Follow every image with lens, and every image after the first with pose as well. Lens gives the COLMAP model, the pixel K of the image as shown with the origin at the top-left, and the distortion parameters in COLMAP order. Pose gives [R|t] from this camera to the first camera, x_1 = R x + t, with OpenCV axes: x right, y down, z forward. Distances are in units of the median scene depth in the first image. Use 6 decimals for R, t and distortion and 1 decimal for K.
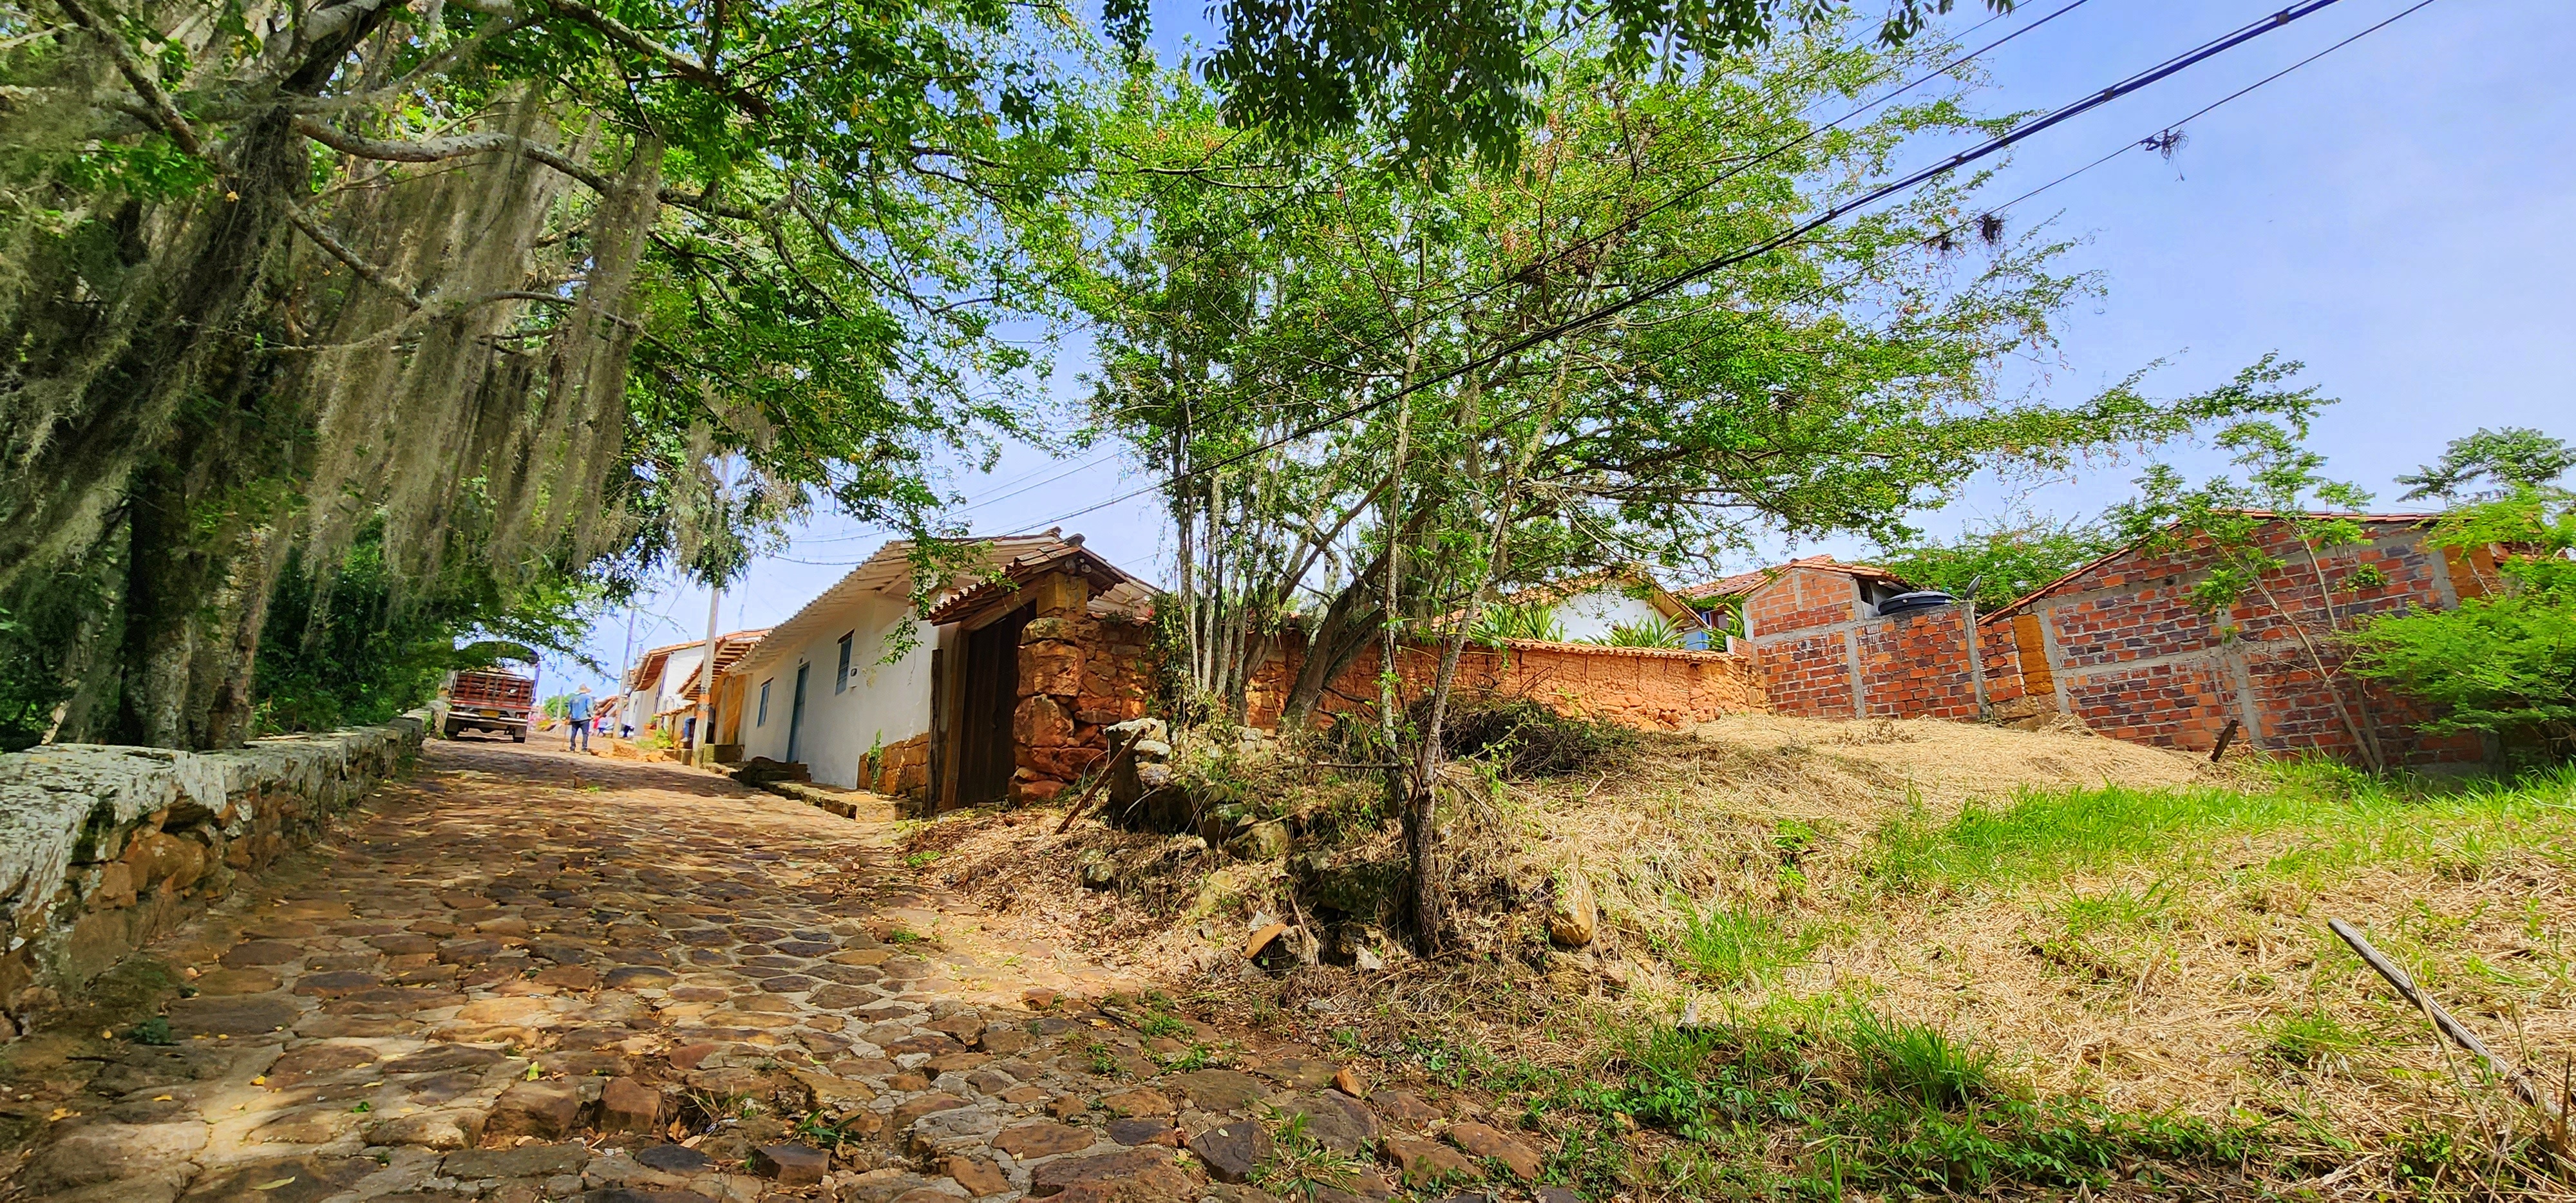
lens RADIAL K [[1054.4, 0, 1322.4], [0, 1054.4, 600.1], [0, 0, 1]] dist [0.001924, -0.000291]
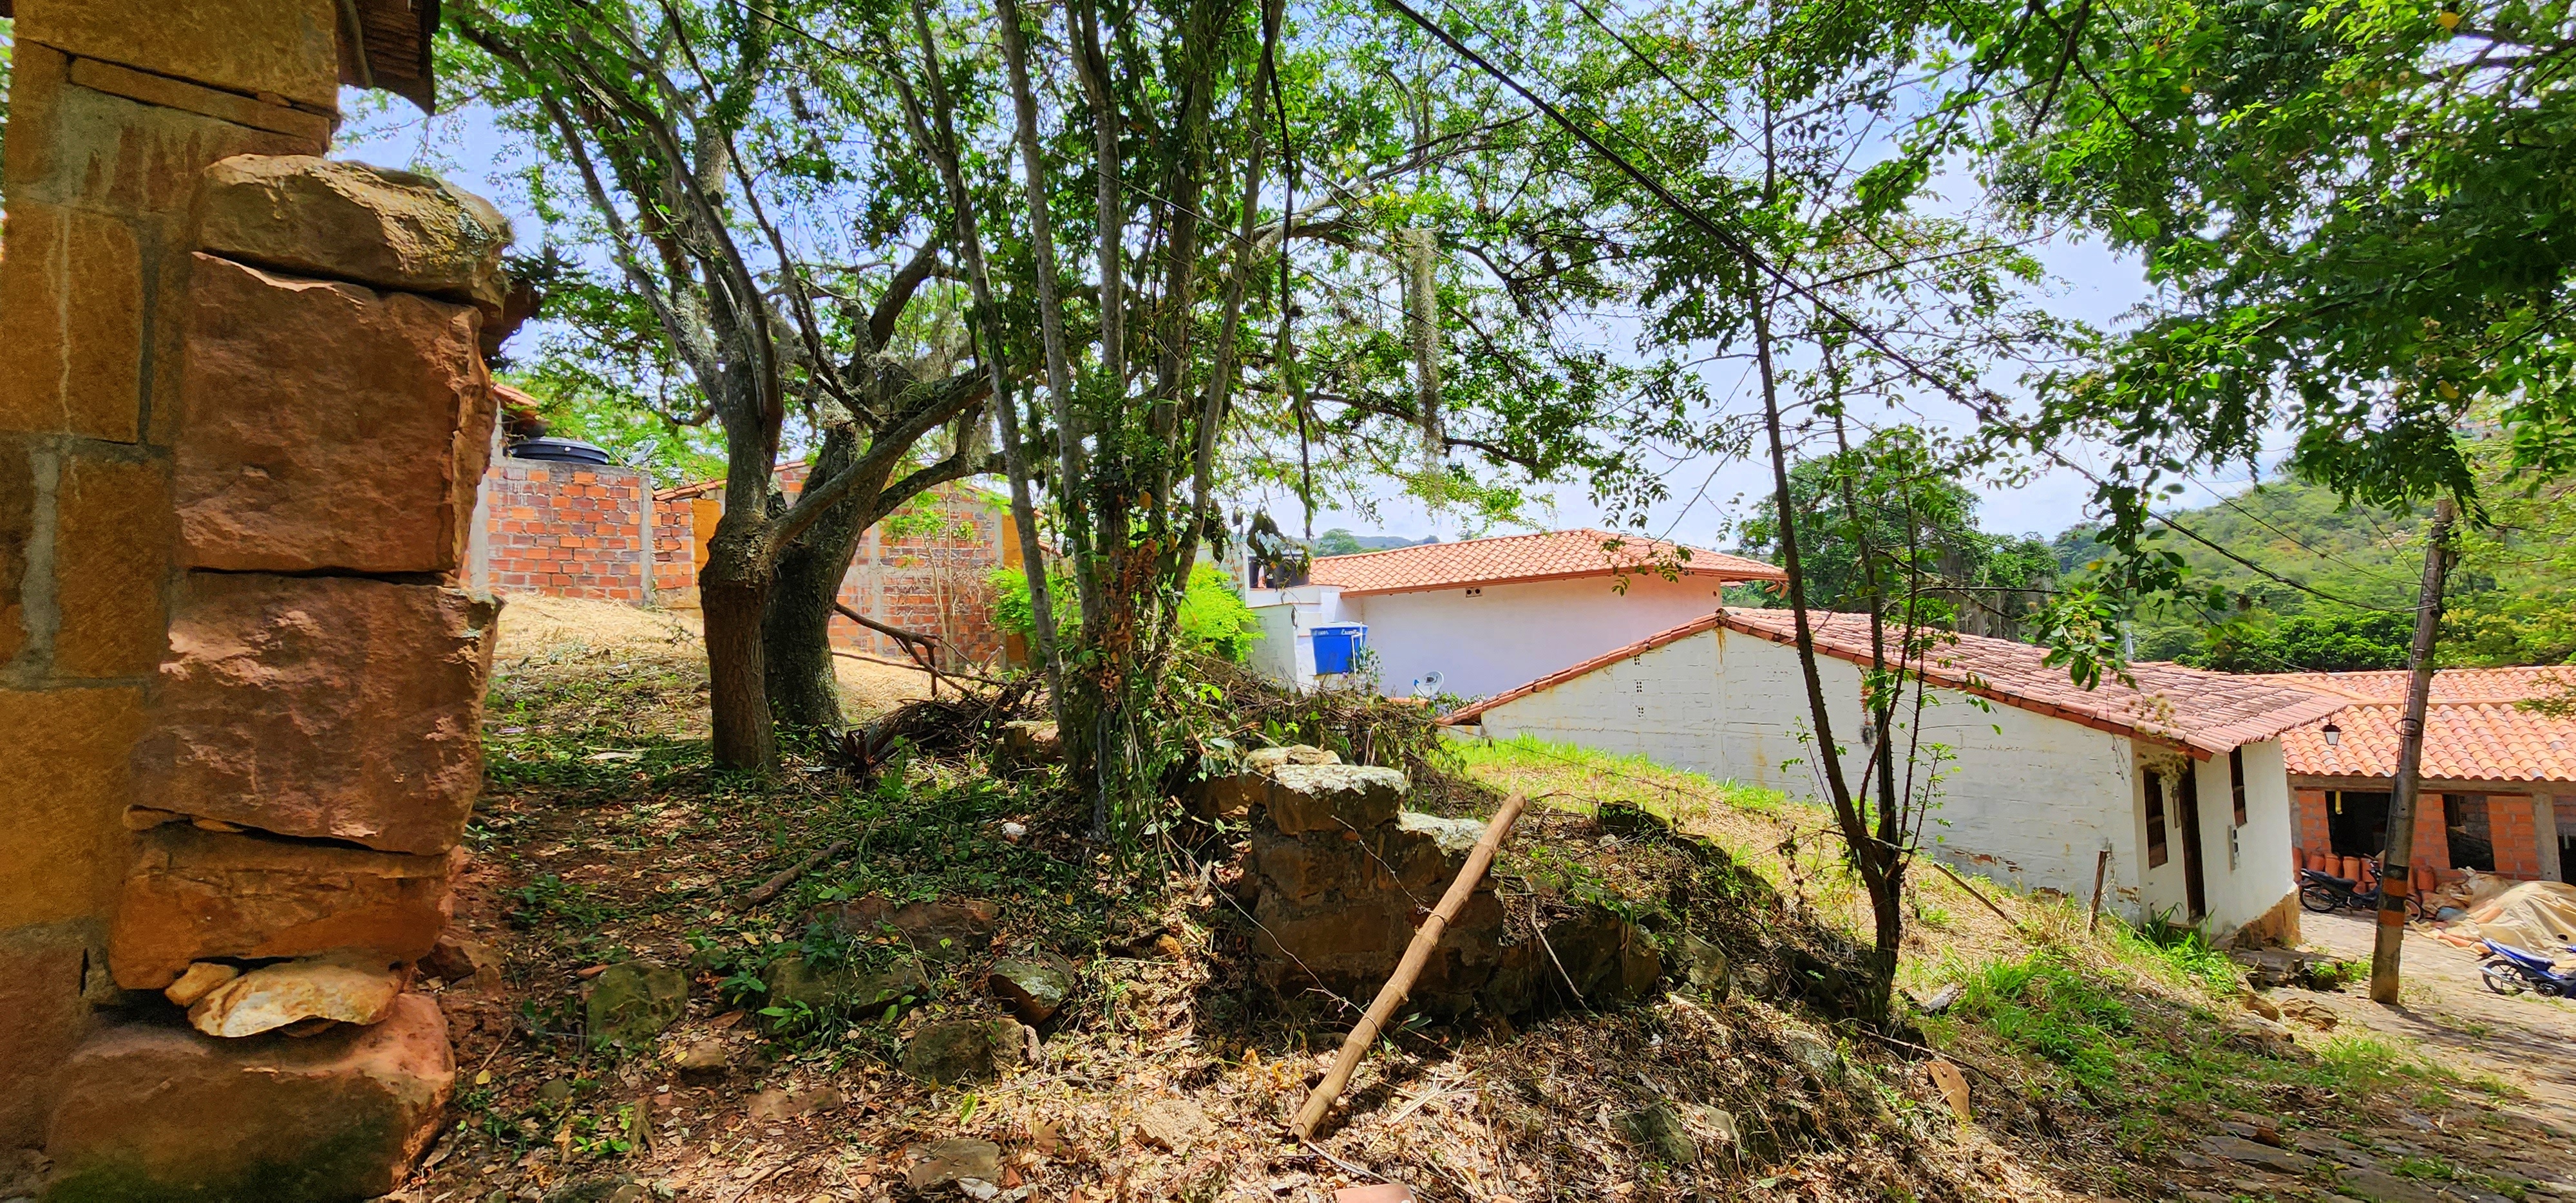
lens RADIAL K [[1054.4, 0, 1292.6], [0, 1054.4, 602.3], [0, 0, 1]] dist [0.000917, -0.000209]
pose [[0.003624, 0.057777, 0.998323, -0.266148], [-0.225898, 0.972571, -0.055467, 0.038173], [-0.974144, -0.225318, 0.016576, 0.478323]]
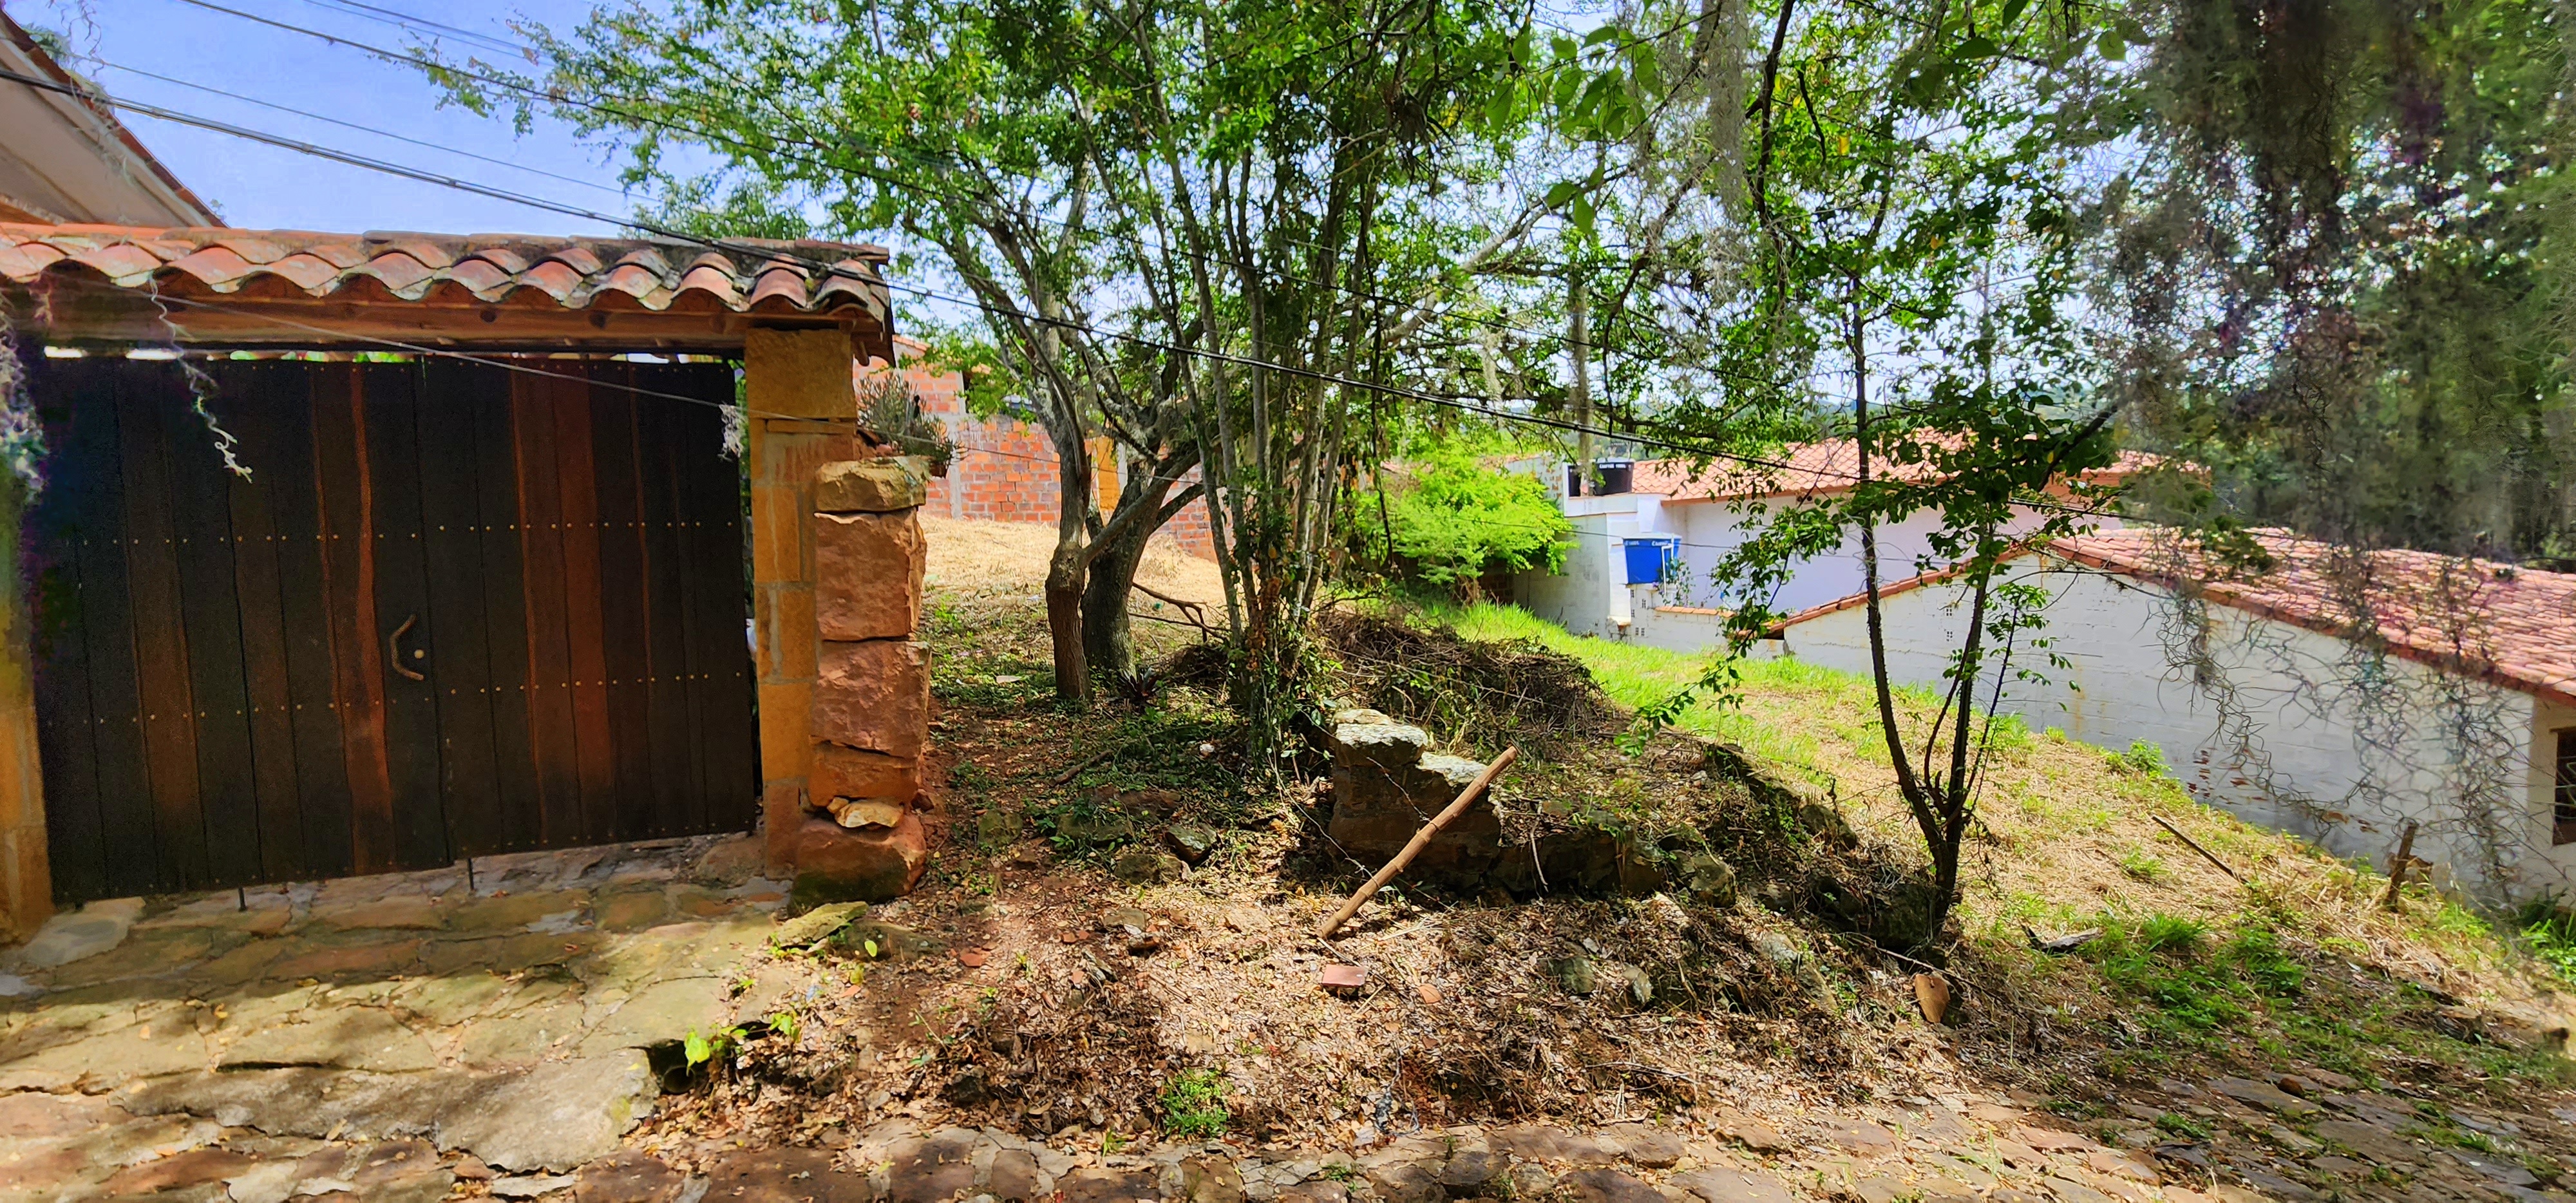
lens RADIAL K [[1045.1, 0, 1302.3], [0, 1045.1, 599.4], [0, 0, 1]] dist [0.004186, -0.001826]
pose [[0.346196, -0.049777, 0.936841, -0.354040], [-0.215159, 0.967763, 0.130929, -0.010929], [-0.913157, -0.246897, 0.324326, 0.405469]]
